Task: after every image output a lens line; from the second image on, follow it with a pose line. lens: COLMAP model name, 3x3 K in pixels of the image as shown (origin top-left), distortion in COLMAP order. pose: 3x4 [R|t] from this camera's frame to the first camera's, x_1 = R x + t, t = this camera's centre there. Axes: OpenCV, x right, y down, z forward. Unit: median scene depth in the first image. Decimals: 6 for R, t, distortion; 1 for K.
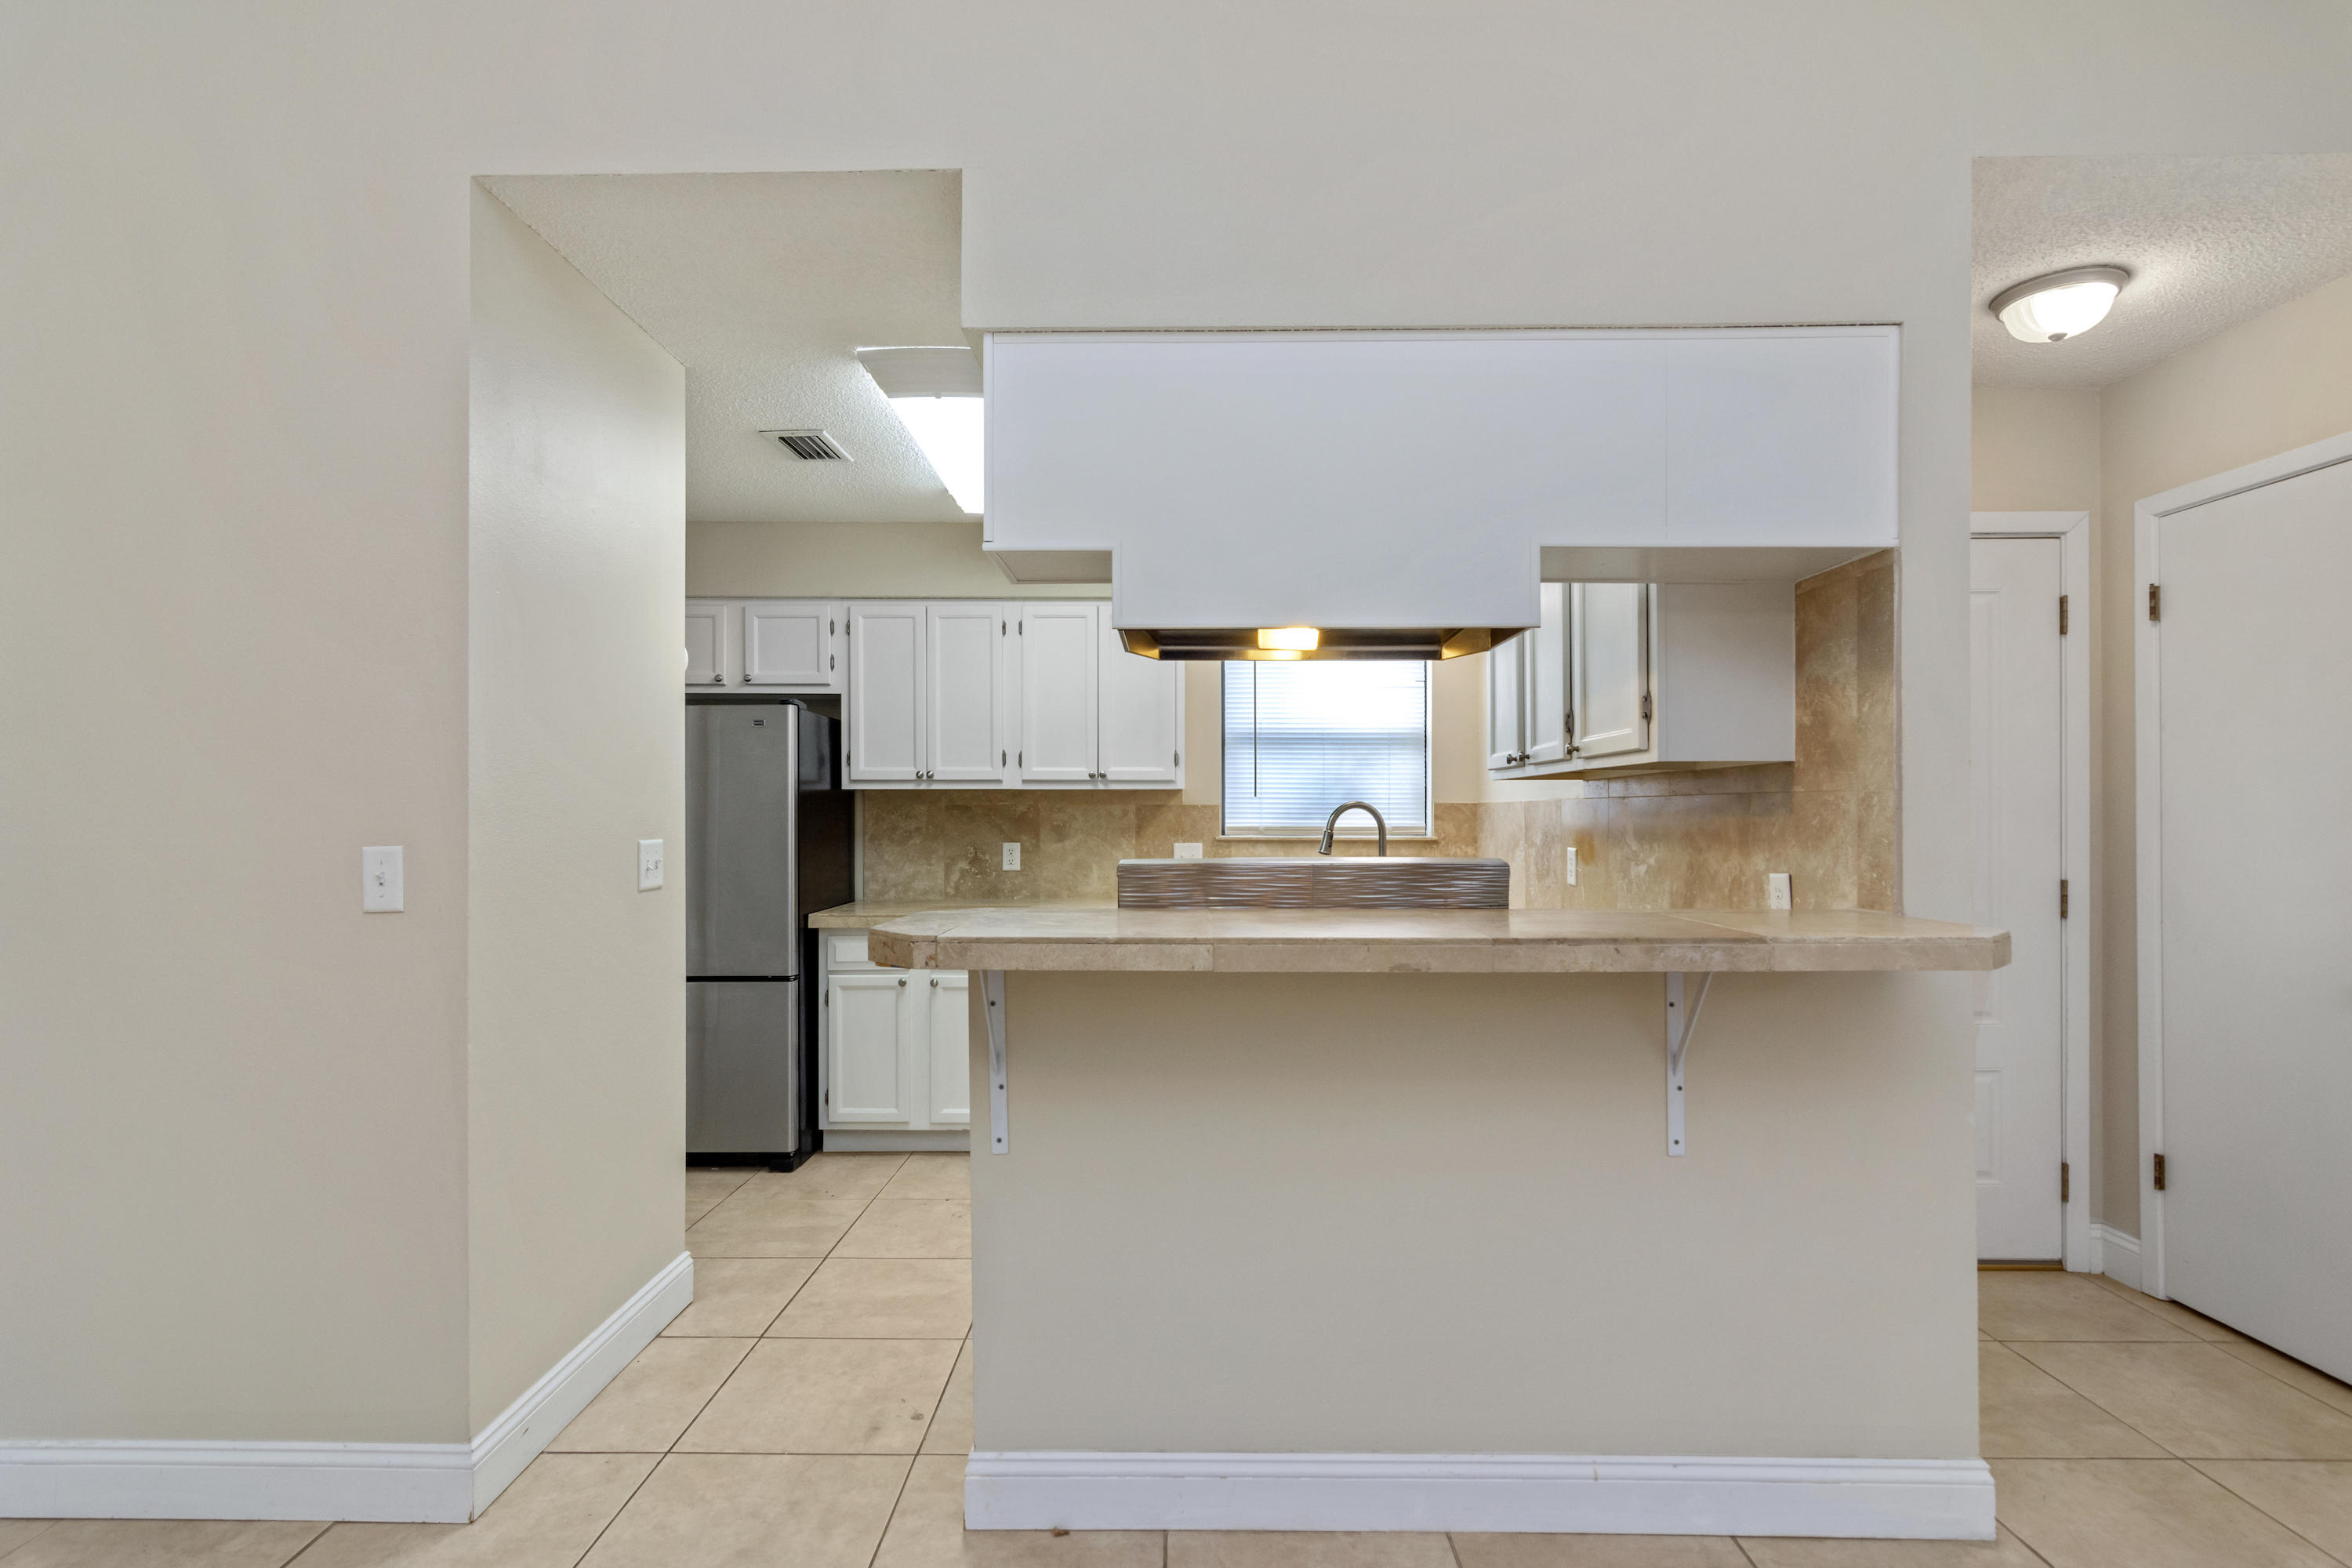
lens RADIAL K [[1136.2, 0, 1169.2], [0, 1136.2, 807.6], [0, 0, 1]] dist [-0.006775, 0.002847]
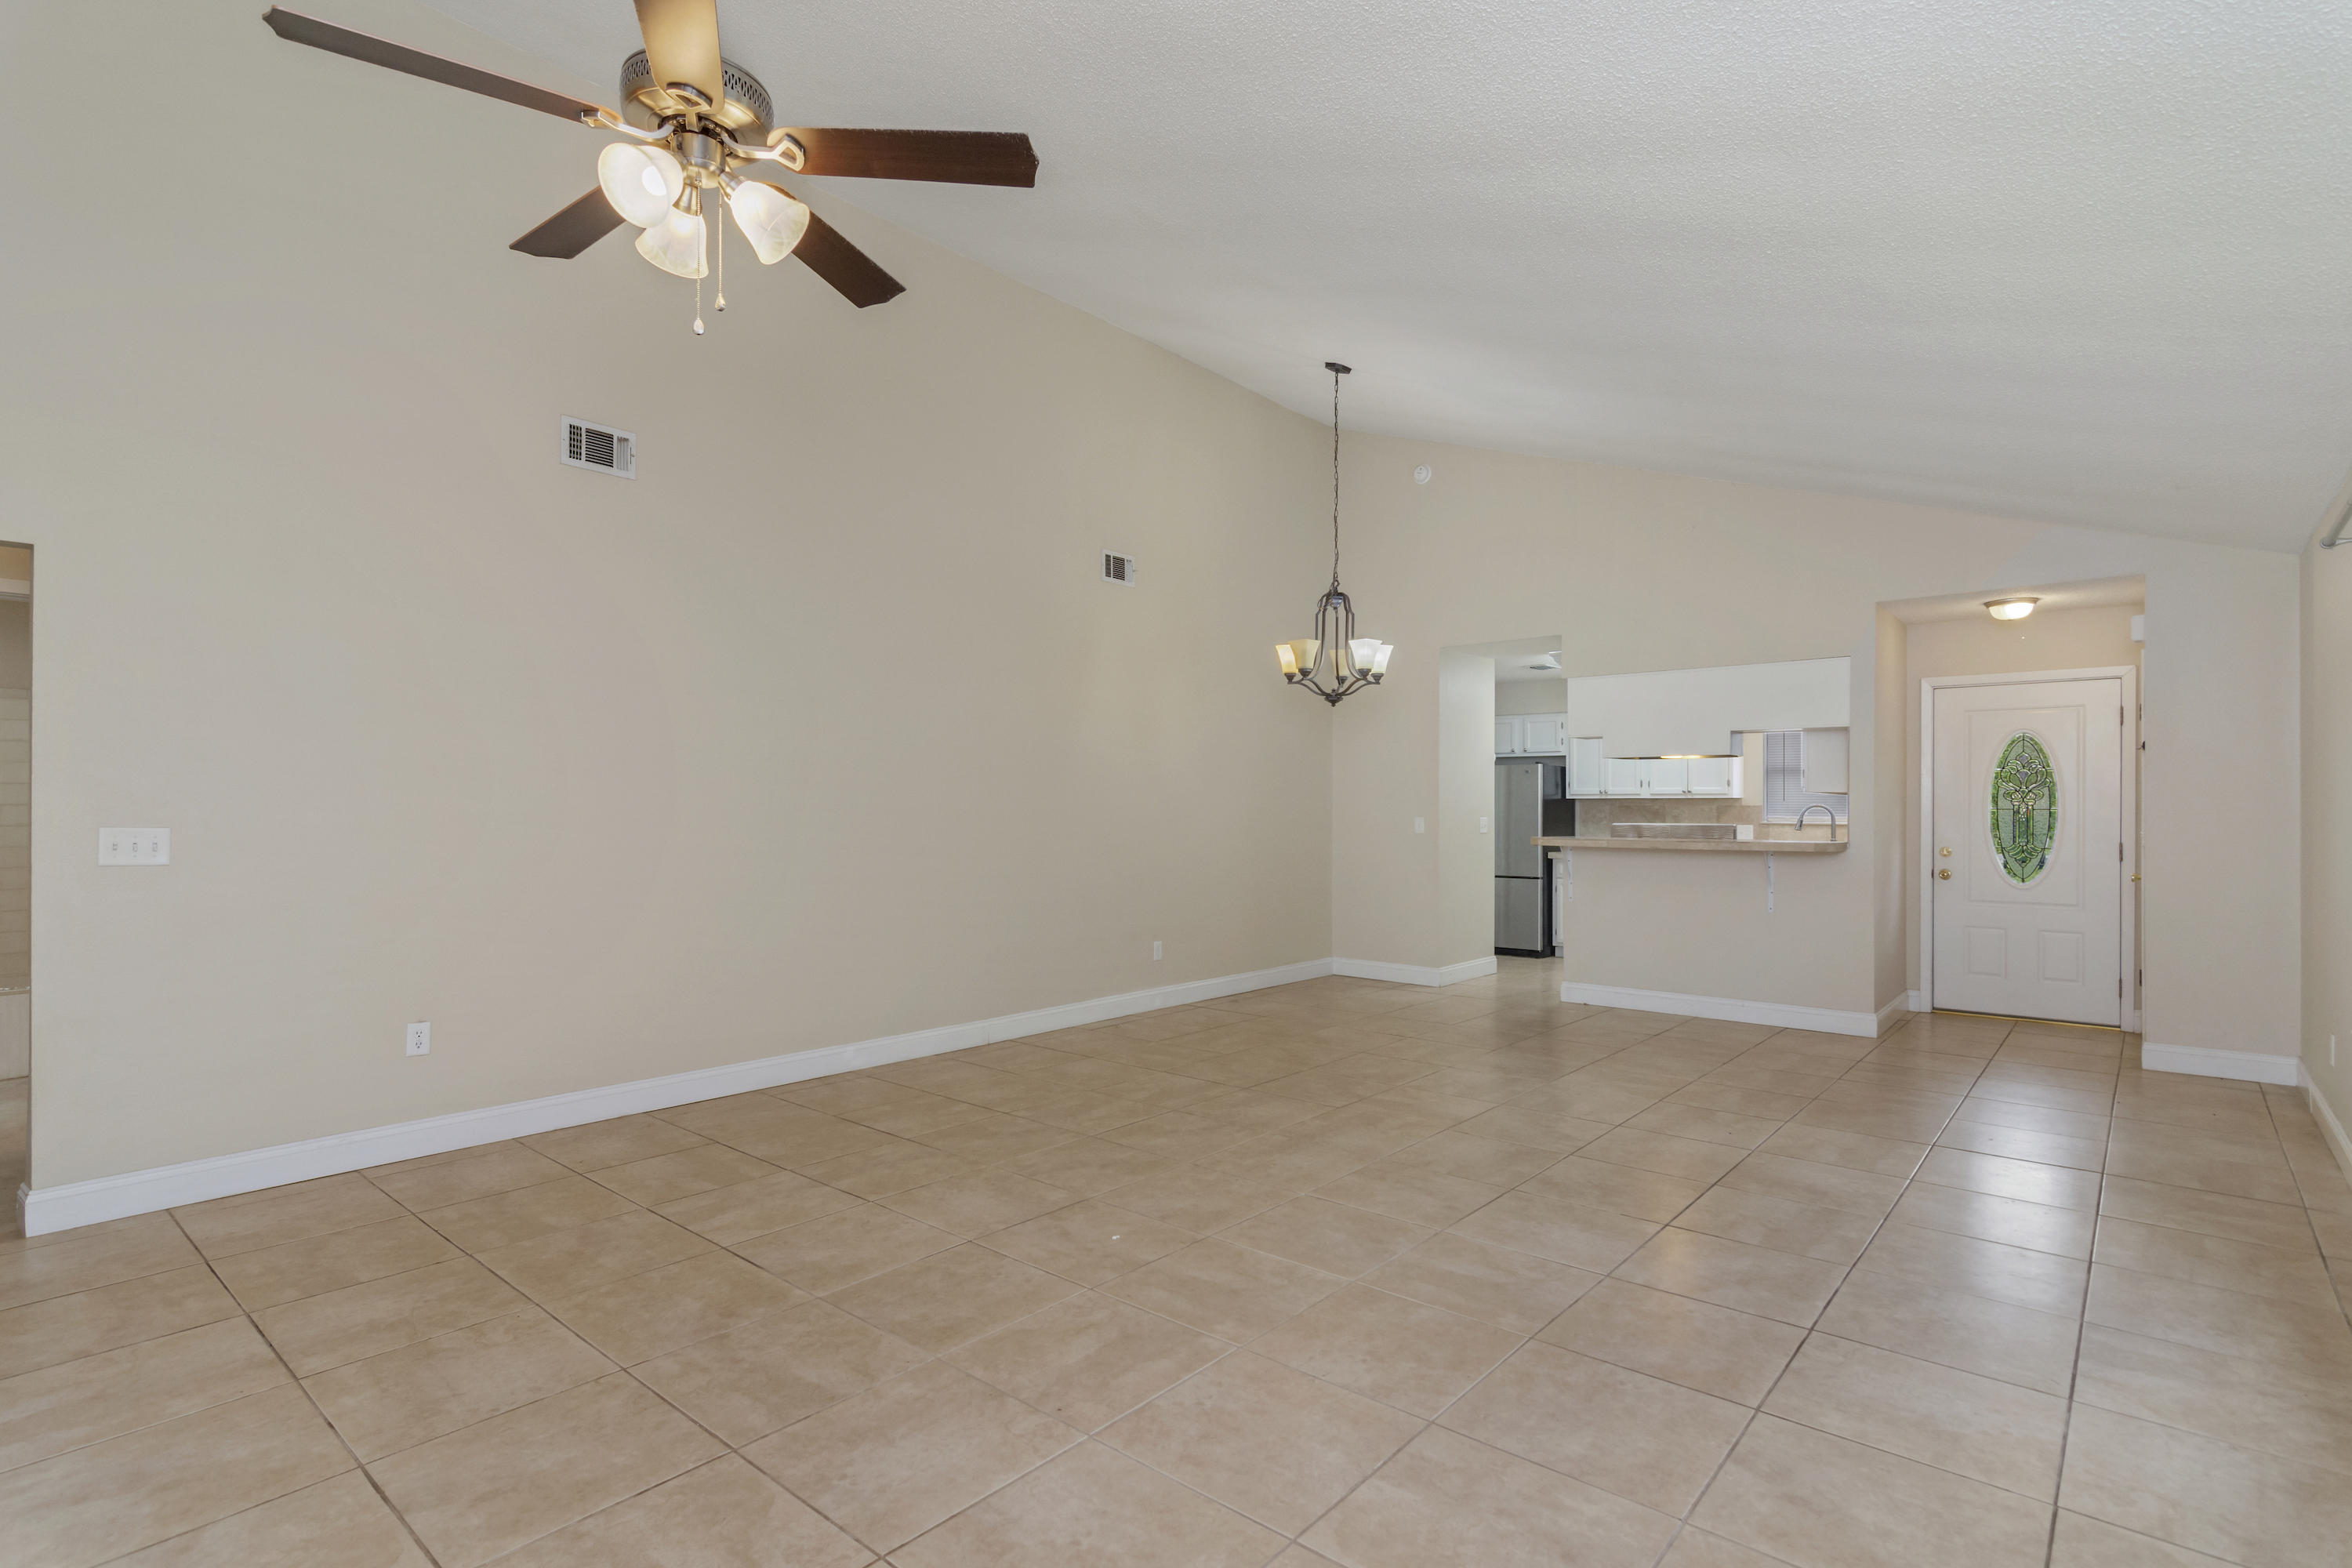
lens RADIAL K [[1136.2, 0, 1170.7], [0, 1136.2, 813.0], [0, 0, 1]] dist [-0.006775, 0.002847]
pose [[0.761608, 0.005416, -0.648015, 0.560442], [0.000446, 0.999960, 0.008883, -0.007790], [0.648038, -0.007055, 0.761576, -1.188817]]
